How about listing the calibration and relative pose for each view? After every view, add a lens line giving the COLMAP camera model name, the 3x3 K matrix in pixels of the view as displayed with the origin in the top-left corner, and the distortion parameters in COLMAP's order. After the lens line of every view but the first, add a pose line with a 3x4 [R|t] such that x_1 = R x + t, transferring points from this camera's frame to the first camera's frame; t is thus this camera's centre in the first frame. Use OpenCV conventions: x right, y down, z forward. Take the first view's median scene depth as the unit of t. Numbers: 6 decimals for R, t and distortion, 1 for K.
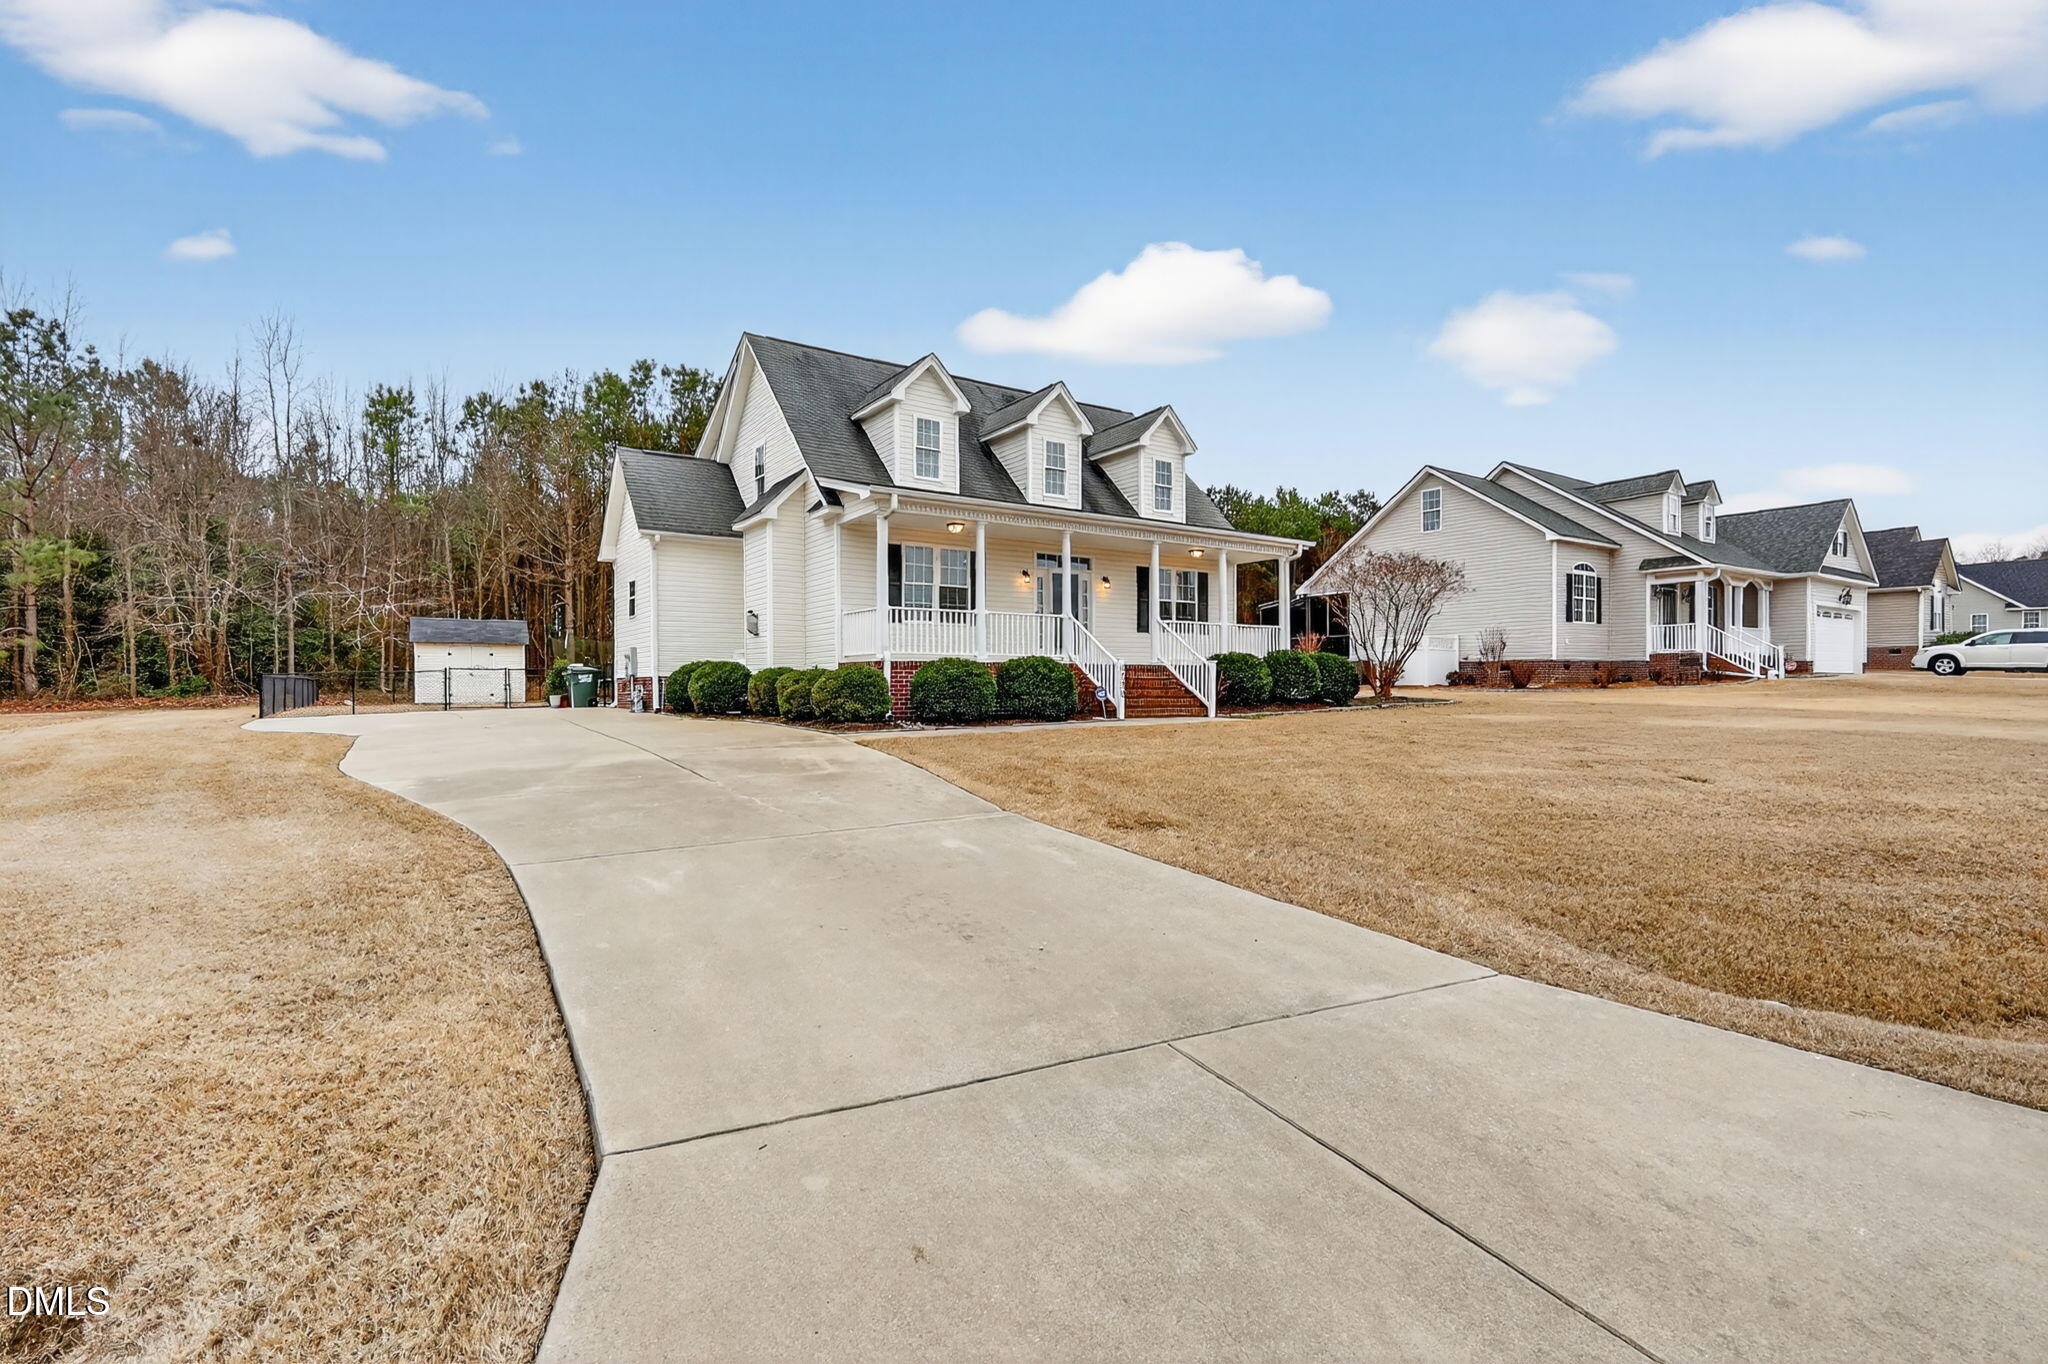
lens RADIAL K [[941.8, 0, 1024.0], [0, 941.8, 682.0], [0, 0, 1]] dist [-0.024869, 0.006842]
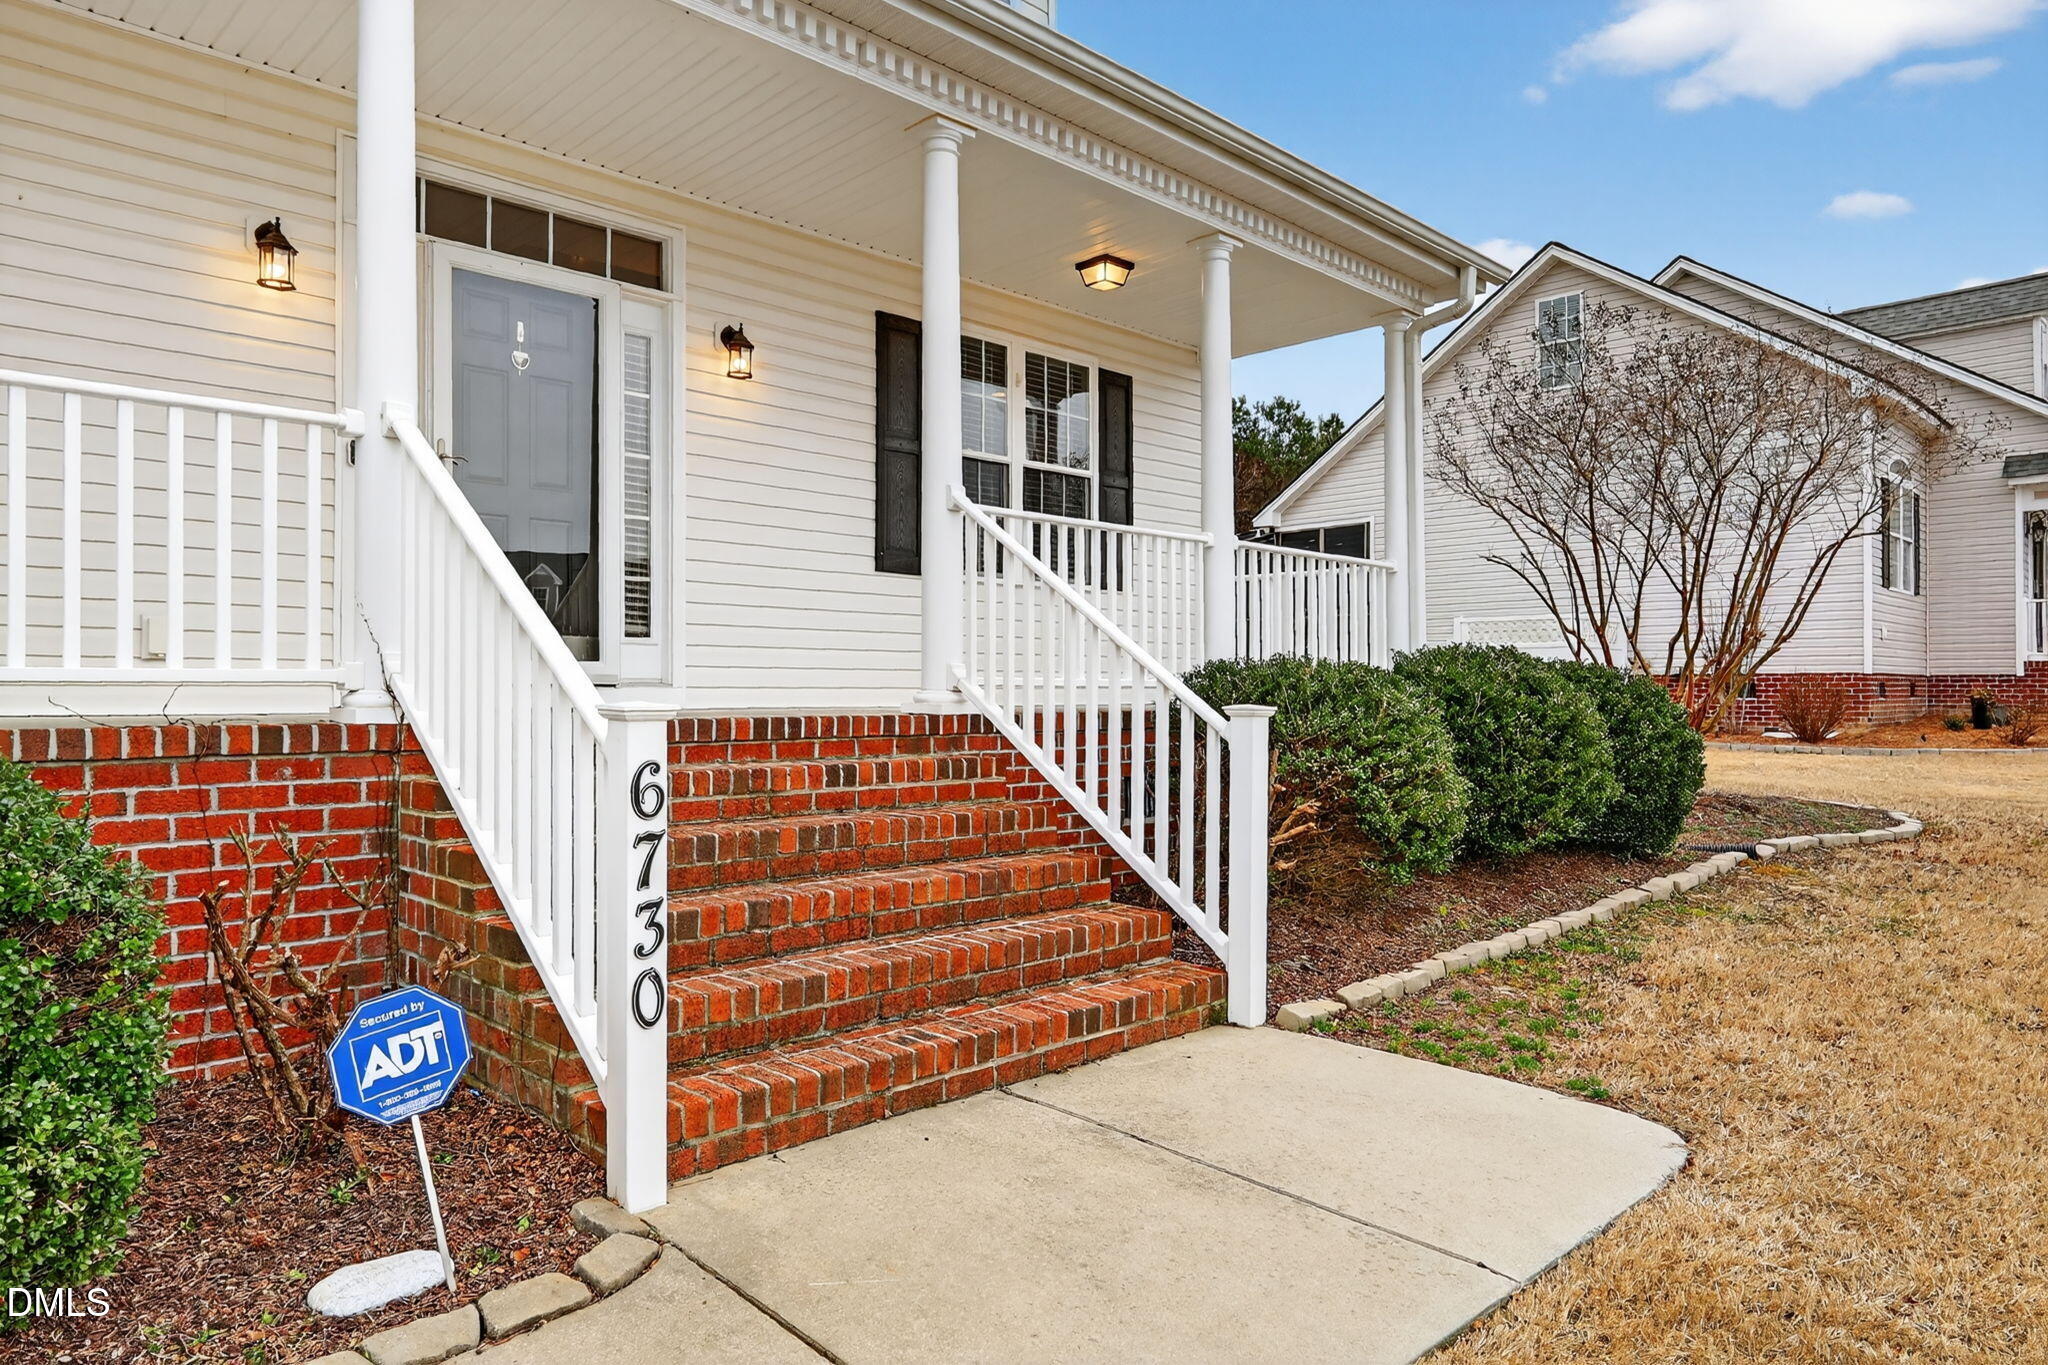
lens RADIAL K [[1195.4, 0, 1024.0], [0, 1195.4, 682.5], [0, 0, 1]] dist [-0.037949, 0.000238]
pose [[0.981953, 0.002077, 0.189114, 0.099009], [-0.001920, 0.999998, -0.001016, -0.023028], [-0.189116, 0.000635, 0.981955, 0.677815]]
